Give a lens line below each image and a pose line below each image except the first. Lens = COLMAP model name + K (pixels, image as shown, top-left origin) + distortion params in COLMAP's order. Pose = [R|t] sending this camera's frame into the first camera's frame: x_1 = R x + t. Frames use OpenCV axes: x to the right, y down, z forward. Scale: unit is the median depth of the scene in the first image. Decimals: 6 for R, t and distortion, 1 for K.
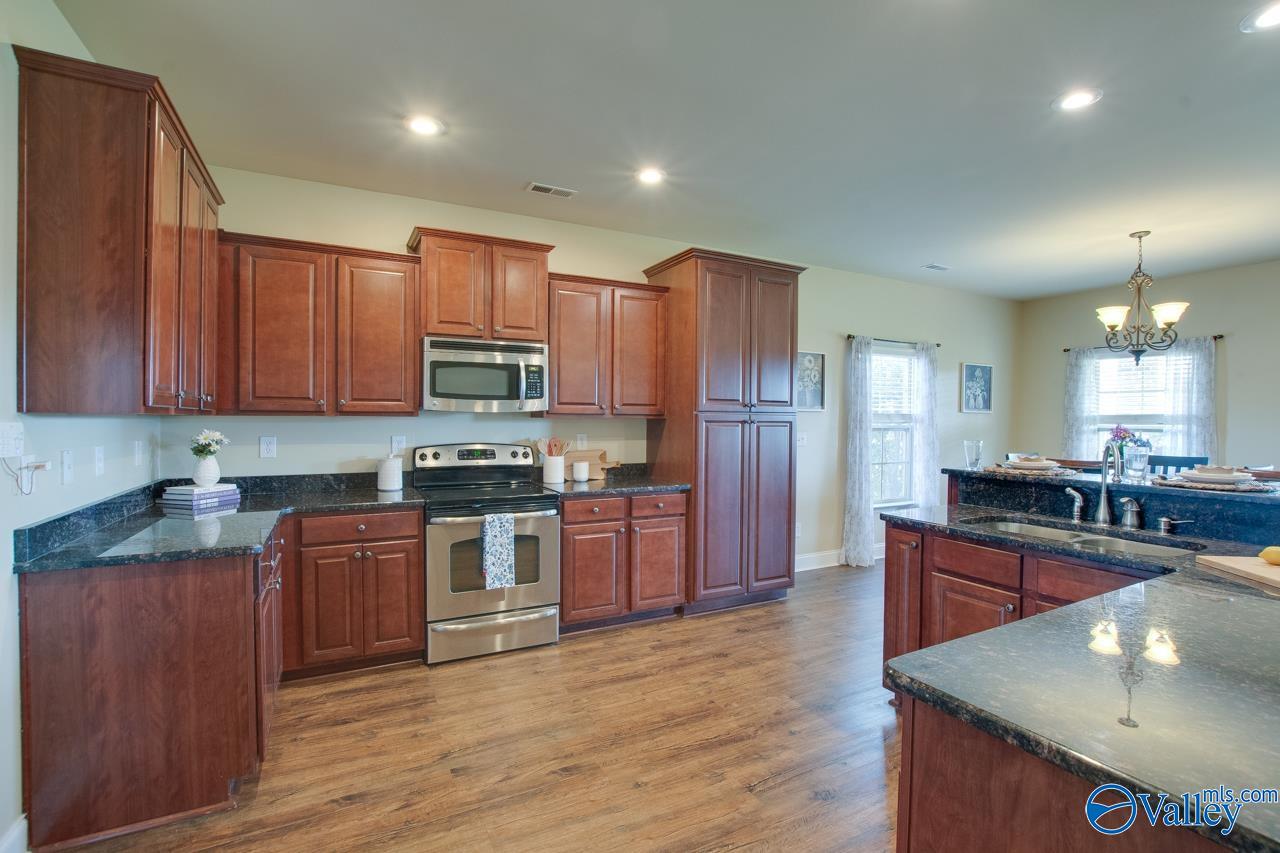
lens RADIAL K [[580.4, 0, 639.8], [0, 580.4, 425.9], [0, 0, 1]] dist [-0.036577, 0.007378]
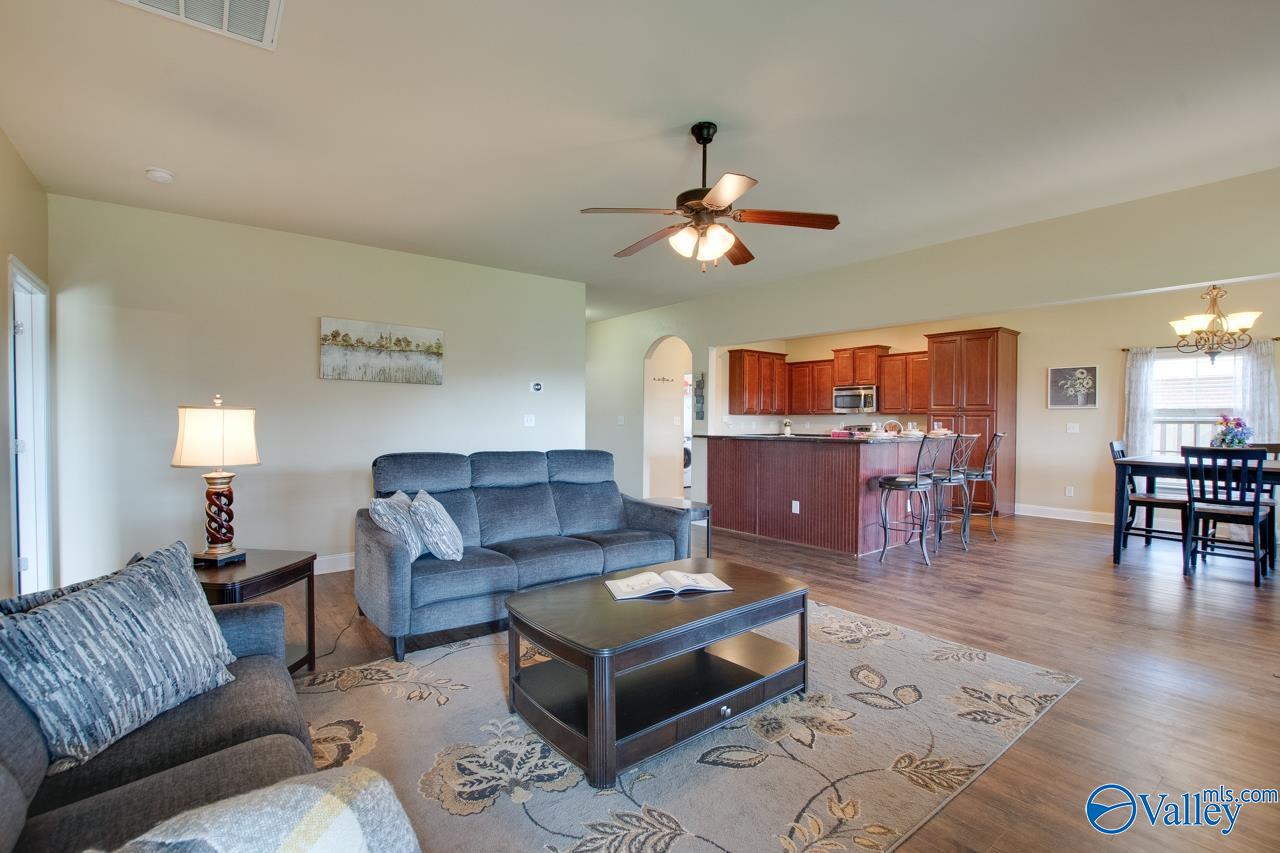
lens RADIAL K [[575.5, 0, 640.0], [0, 575.5, 426.5], [0, 0, 1]] dist [-0.034638, 0.004858]
pose [[0.188563, 0.007108, -0.982035, 2.103455], [-0.014919, 0.999879, 0.004373, 0.041532], [0.981948, 0.013826, 0.188646, -0.455182]]
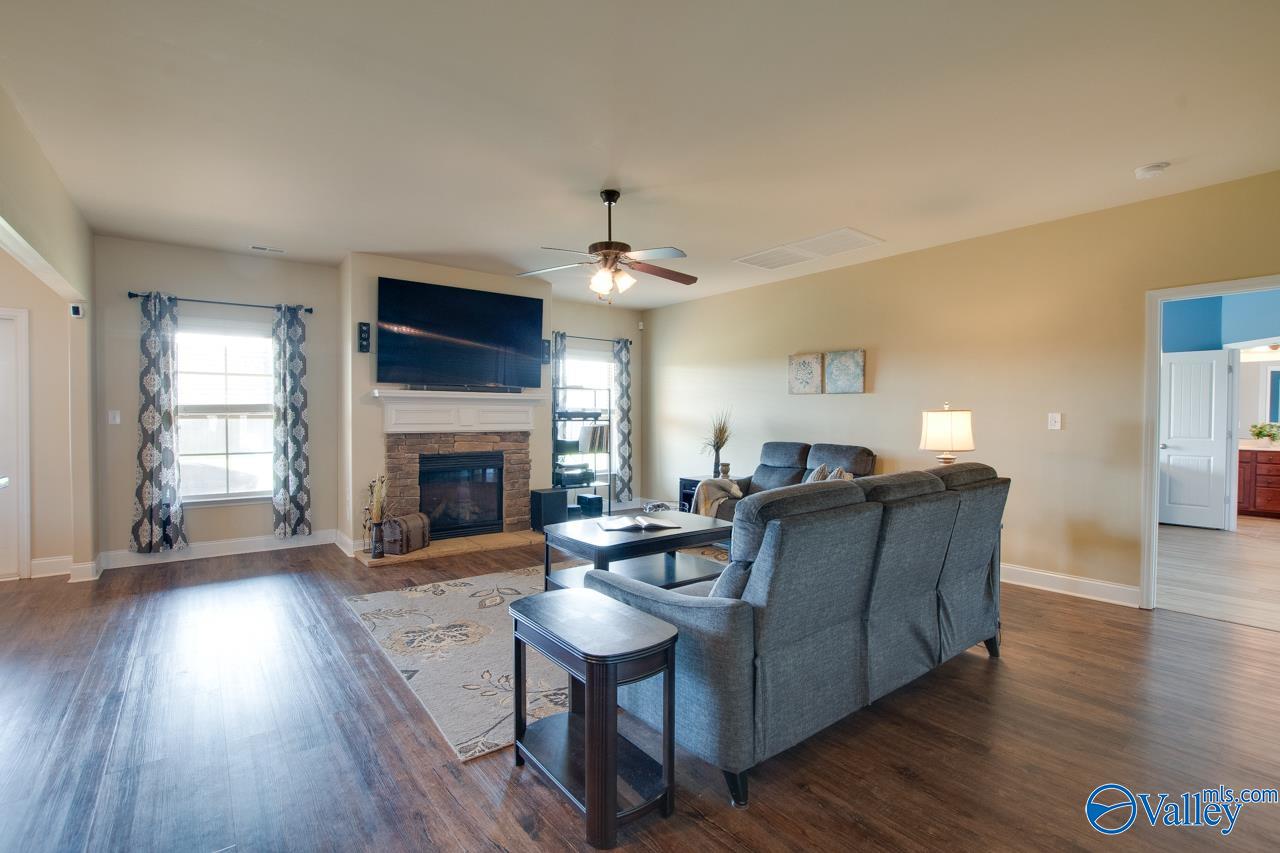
lens RADIAL K [[575.5, 0, 640.0], [0, 575.5, 426.5], [0, 0, 1]] dist [-0.034638, 0.004858]
pose [[-0.183166, -0.025957, 0.982739, 0.283101], [0.009522, 0.999558, 0.028176, 0.023035], [-0.983036, 0.014519, -0.182837, -0.077741]]
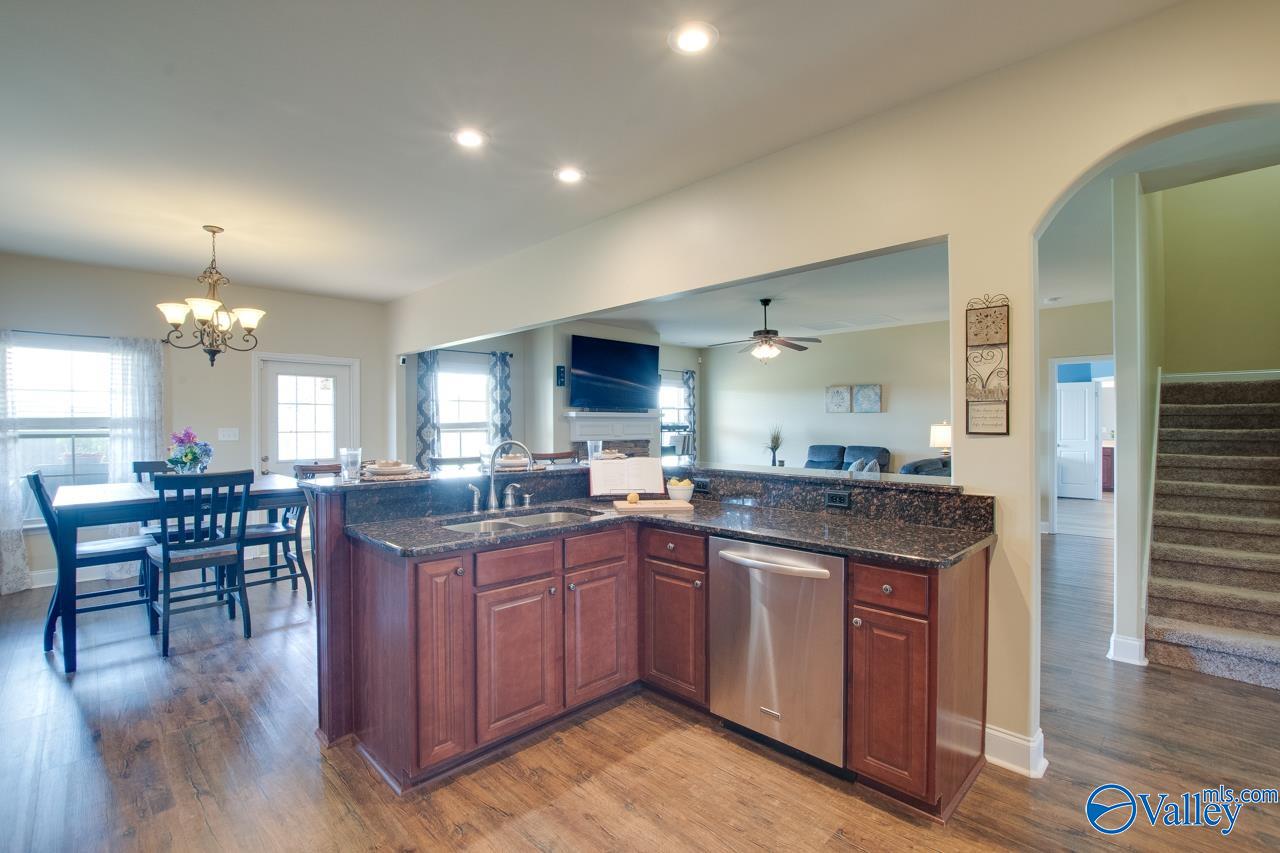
lens RADIAL K [[580.4, 0, 639.8], [0, 580.4, 425.9], [0, 0, 1]] dist [-0.036577, 0.007378]
pose [[-0.299017, -0.009576, 0.954200, -0.293039], [0.014451, 0.999790, 0.014562, -0.011473], [-0.954138, 0.018144, -0.298816, 0.707011]]
